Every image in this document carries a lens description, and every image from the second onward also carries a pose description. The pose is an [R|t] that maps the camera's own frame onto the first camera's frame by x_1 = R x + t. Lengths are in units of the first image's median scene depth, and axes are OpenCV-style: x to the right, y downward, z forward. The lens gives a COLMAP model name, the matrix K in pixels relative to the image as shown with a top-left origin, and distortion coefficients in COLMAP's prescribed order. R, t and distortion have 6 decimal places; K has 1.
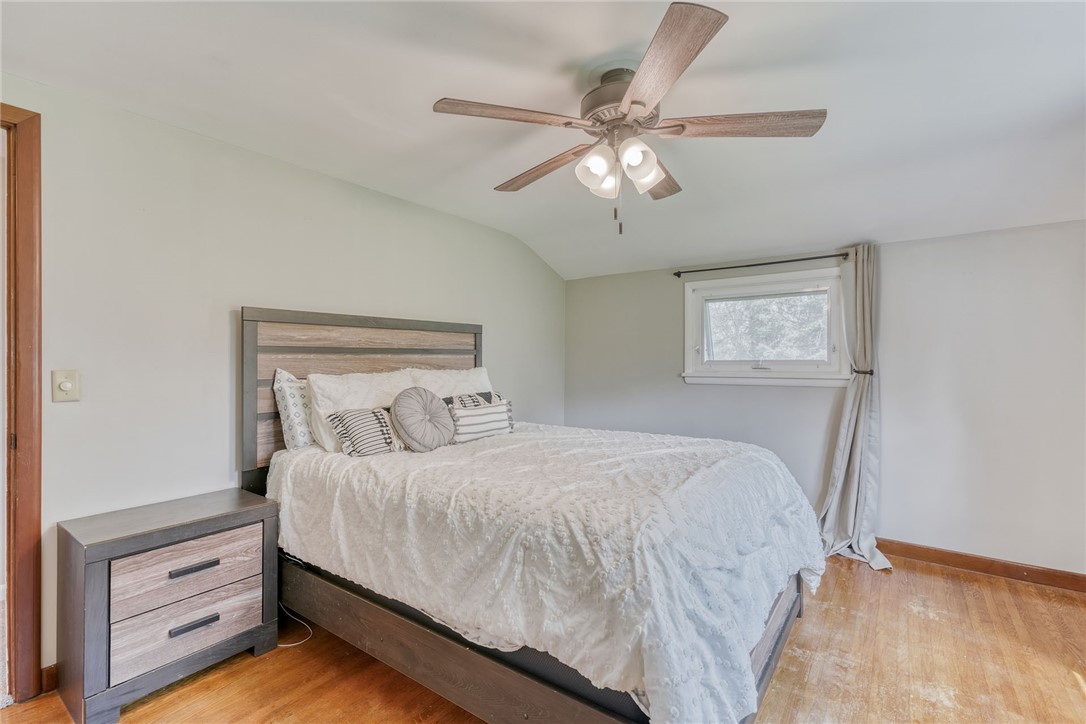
lens RADIAL K [[488.9, 0, 541.0], [0, 488.9, 361.9], [0, 0, 1]] dist [0.001704, 0.002490]
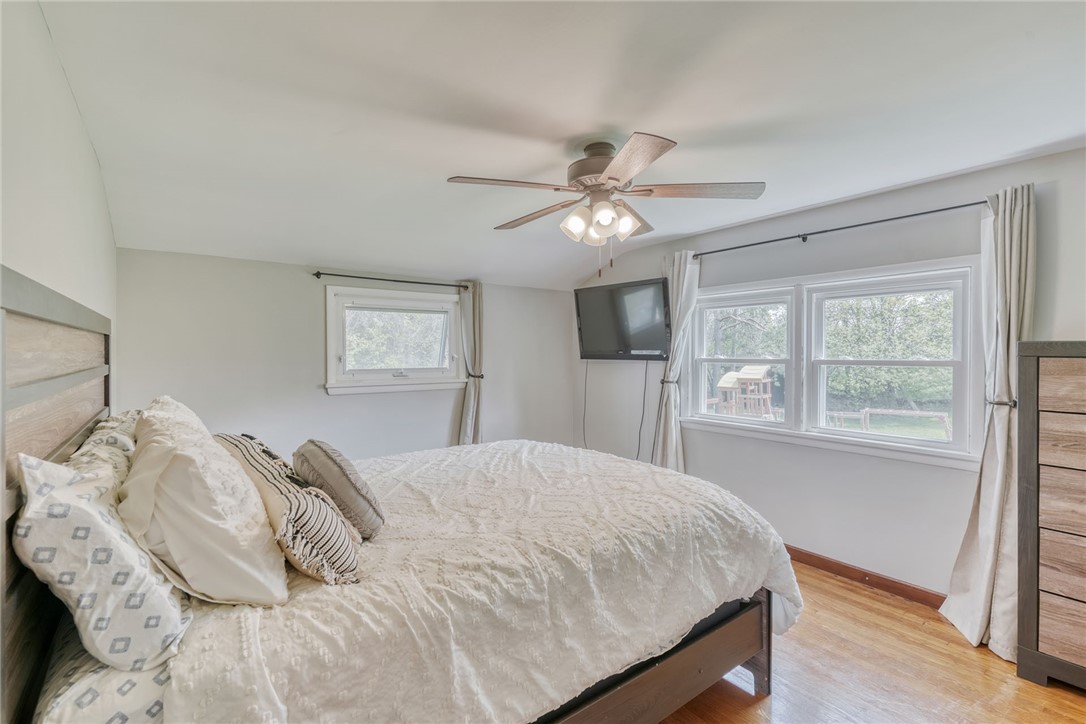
lens RADIAL K [[488.9, 0, 539.7], [0, 488.9, 356.0], [0, 0, 1]] dist [0.001704, 0.002490]
pose [[0.293167, -0.004600, 0.956050, -1.024900], [0.002299, 0.999989, 0.004107, -0.071623], [-0.956059, 0.000994, 0.293174, 0.776398]]
